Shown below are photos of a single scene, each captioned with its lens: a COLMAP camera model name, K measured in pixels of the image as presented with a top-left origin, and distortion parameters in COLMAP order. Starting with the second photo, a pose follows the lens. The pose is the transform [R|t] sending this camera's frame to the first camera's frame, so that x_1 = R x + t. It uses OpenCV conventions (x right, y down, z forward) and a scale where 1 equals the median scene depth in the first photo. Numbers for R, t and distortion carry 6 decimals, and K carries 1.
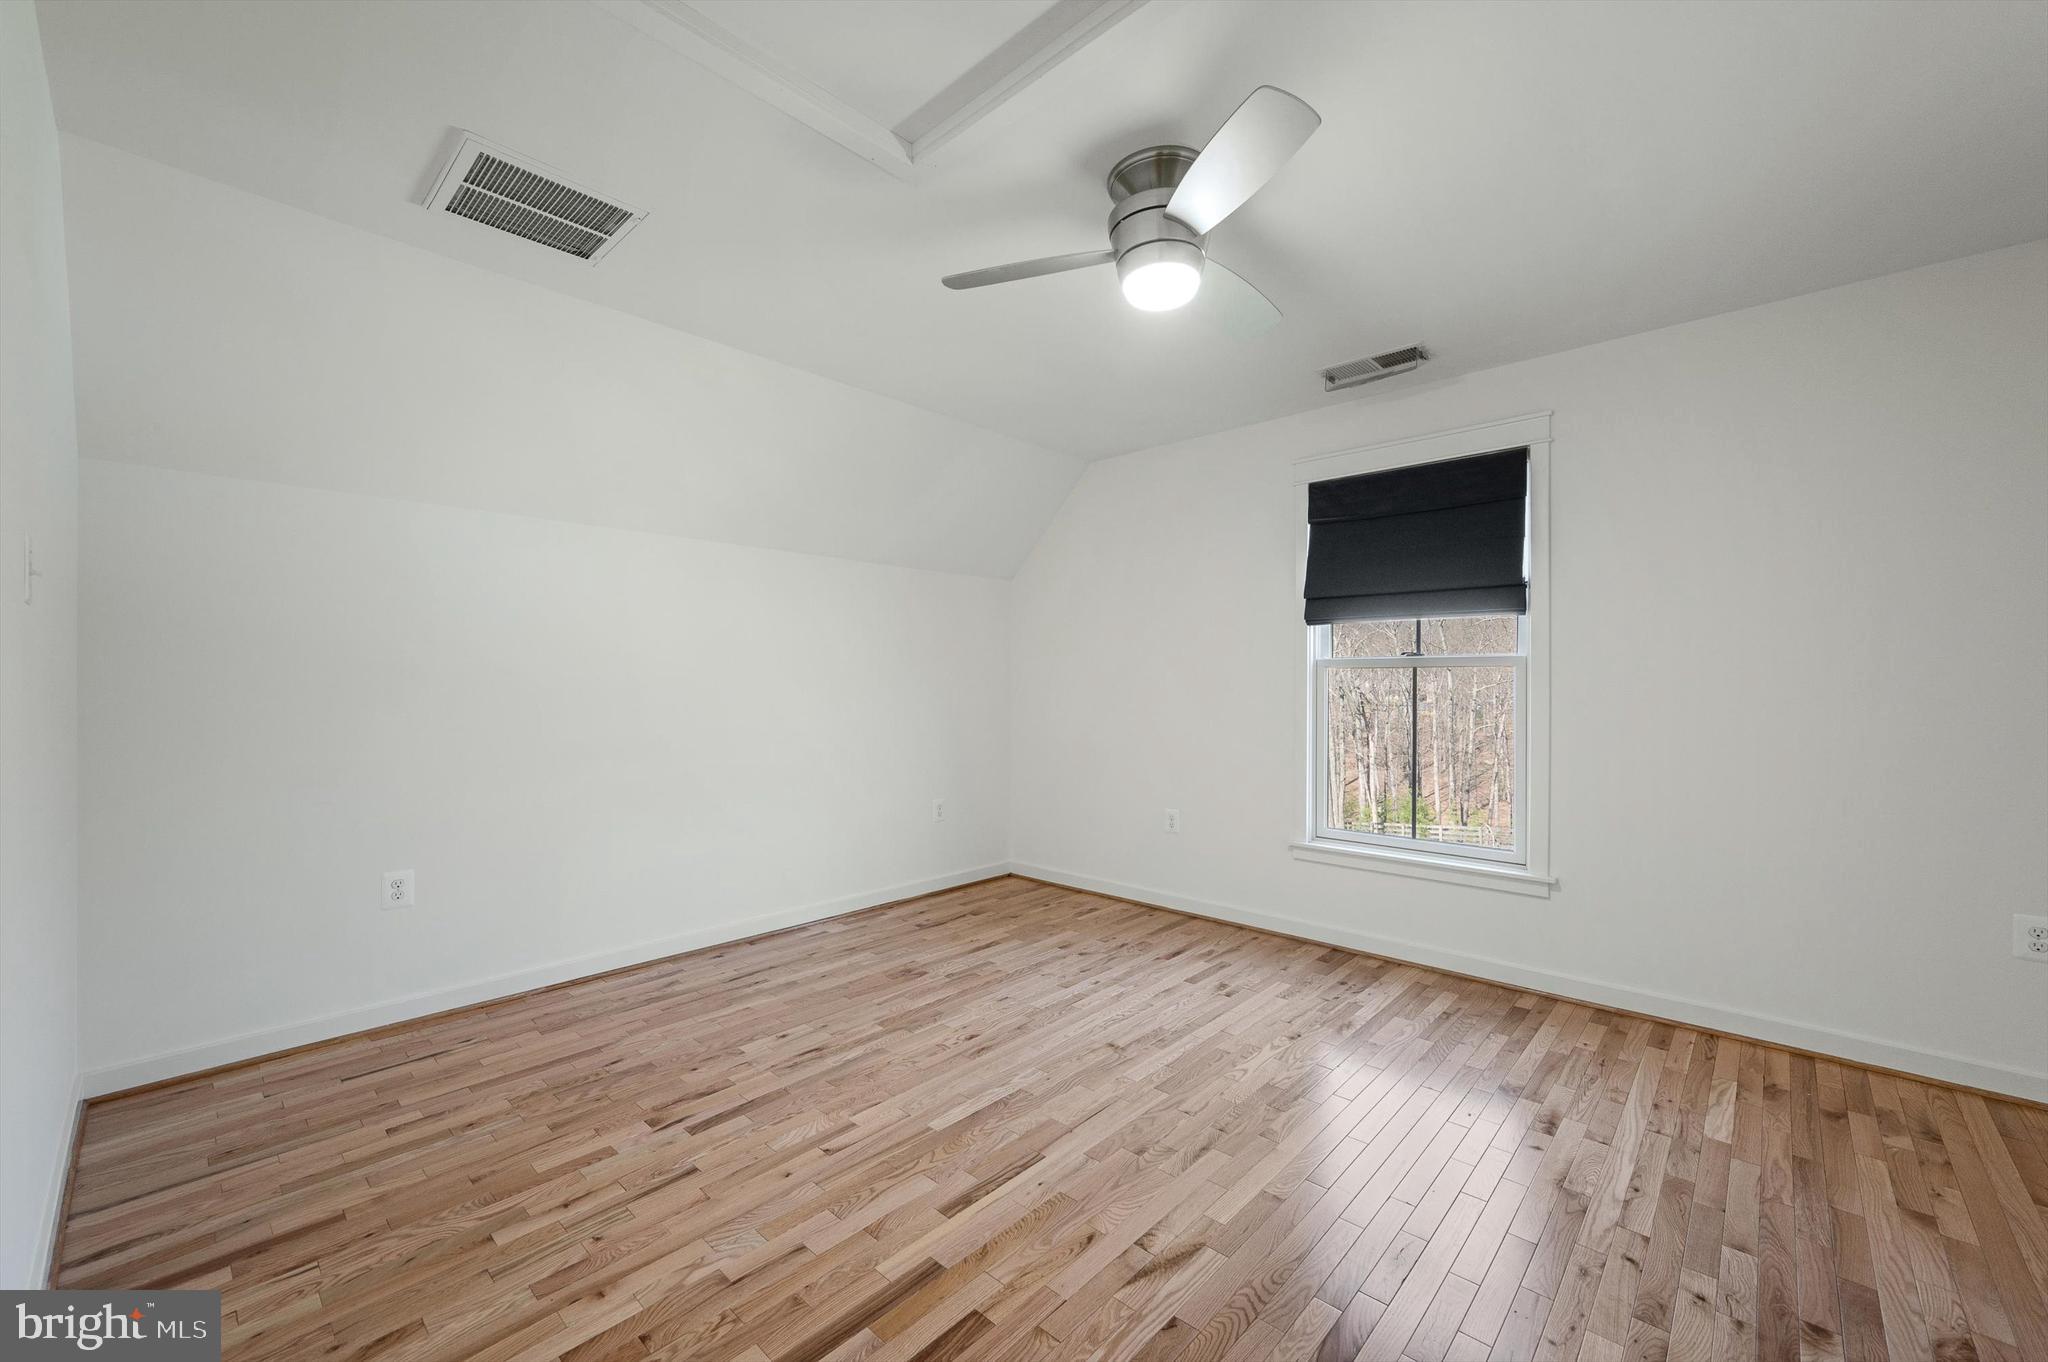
lens RADIAL K [[816.8, 0, 1024.2], [0, 816.8, 683.1], [0, 0, 1]] dist [0.002316, 0.000246]
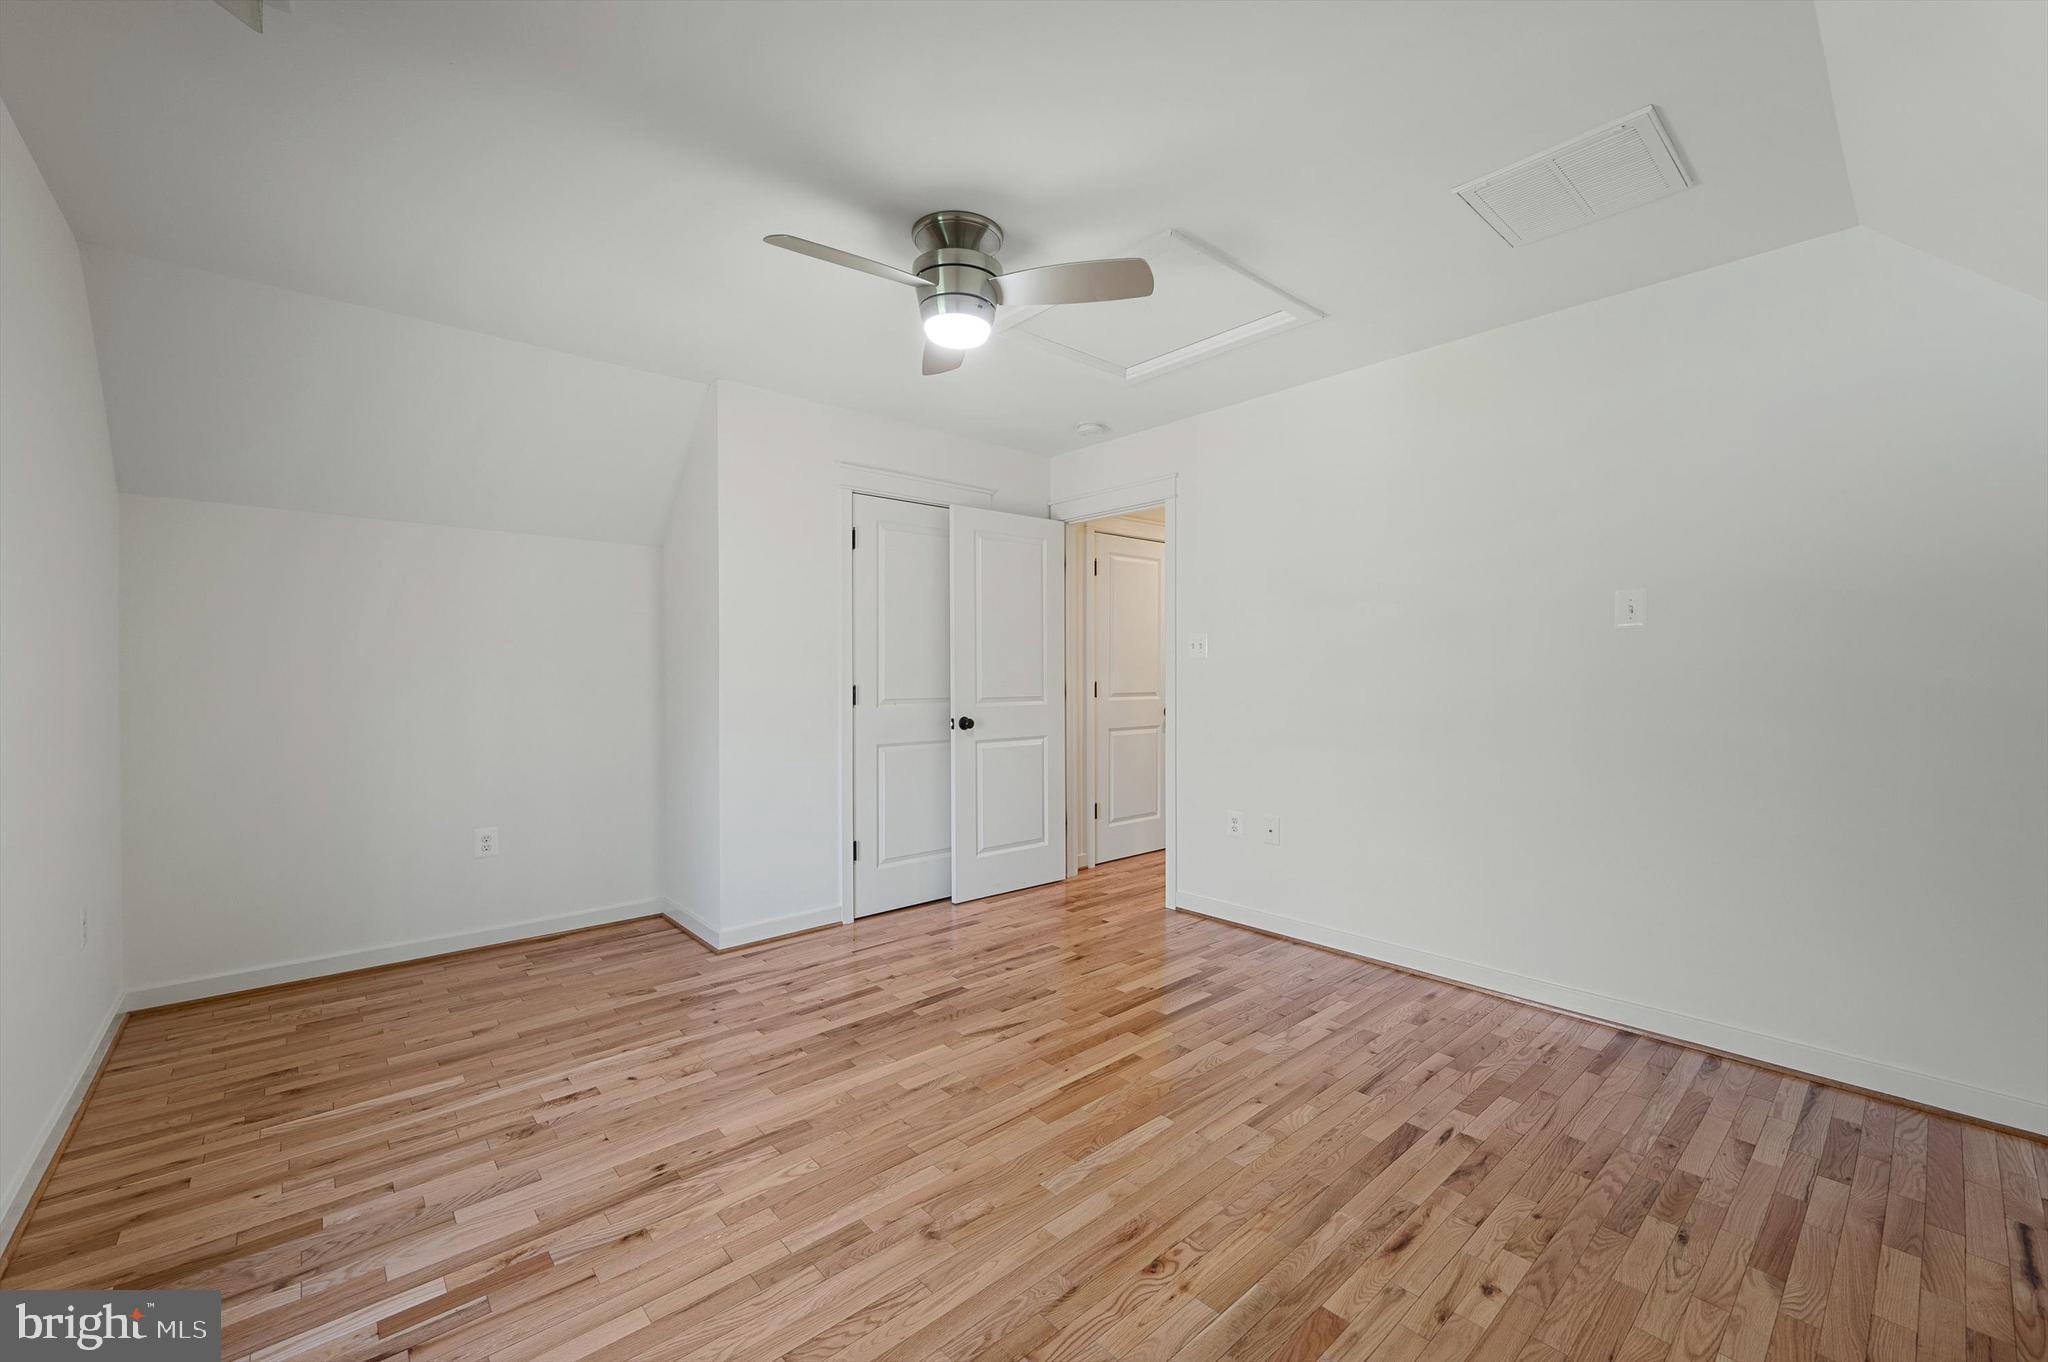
lens RADIAL K [[816.8, 0, 1023.1], [0, 816.8, 677.4], [0, 0, 1]] dist [0.002316, 0.000246]
pose [[-0.994959, 0.003354, 0.100231, -0.037776], [0.003813, 0.999983, 0.004391, -0.000049], [-0.100214, 0.004751, -0.994955, 2.000149]]
